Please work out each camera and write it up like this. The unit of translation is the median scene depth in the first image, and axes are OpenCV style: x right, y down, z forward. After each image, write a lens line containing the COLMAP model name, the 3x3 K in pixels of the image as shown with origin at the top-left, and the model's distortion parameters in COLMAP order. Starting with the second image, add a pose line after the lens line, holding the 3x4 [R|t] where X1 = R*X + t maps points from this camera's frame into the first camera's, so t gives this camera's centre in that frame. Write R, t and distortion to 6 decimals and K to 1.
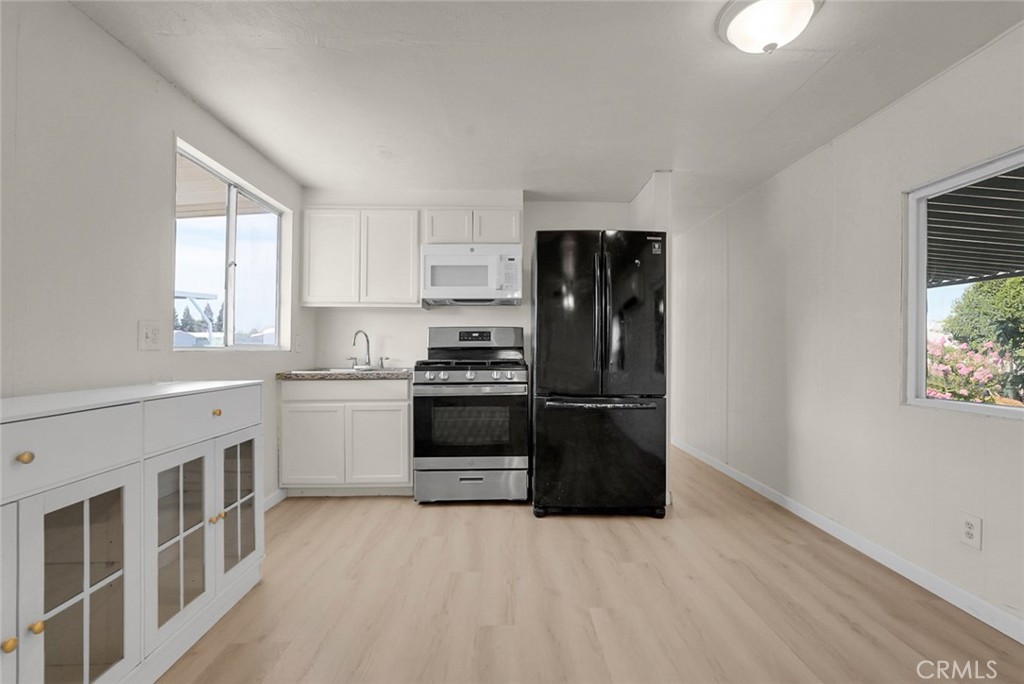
lens RADIAL K [[434.9, 0, 513.1], [0, 434.9, 345.8], [0, 0, 1]] dist [-0.001616, -0.000066]
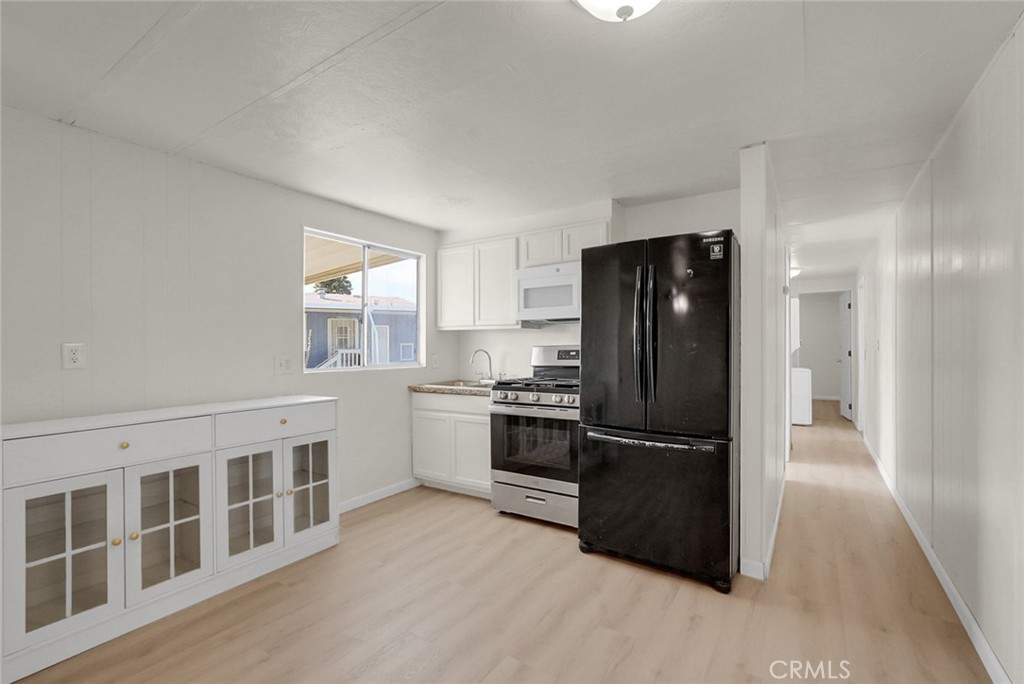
lens RADIAL K [[444.4, 0, 531.9], [0, 444.4, 345.8], [0, 0, 1]] dist [0.002323, 0.000286]
pose [[0.828235, -0.005086, -0.560358, 0.479471], [0.008850, 0.999953, 0.004005, -0.056173], [0.560311, -0.008276, 0.828241, 0.130188]]
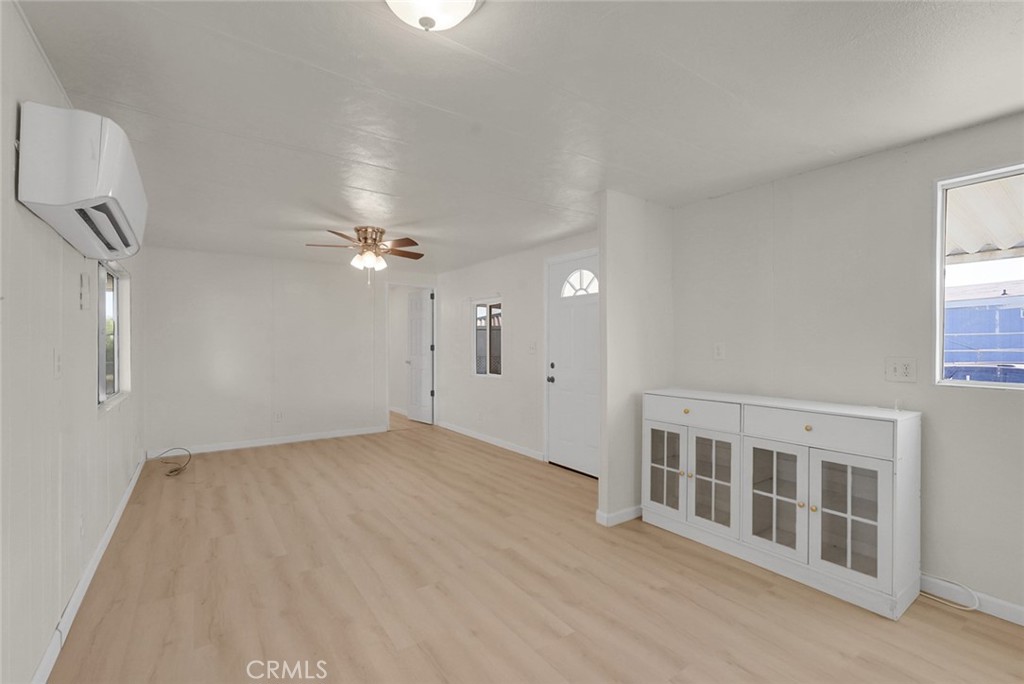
lens RADIAL K [[434.9, 0, 513.1], [0, 434.9, 345.8], [0, 0, 1]] dist [-0.001616, -0.000066]
pose [[-0.821070, 0.001264, -0.570826, 0.469850], [-0.002023, 0.999985, 0.005125, -0.060061], [0.570823, 0.005362, -0.821055, 0.890842]]
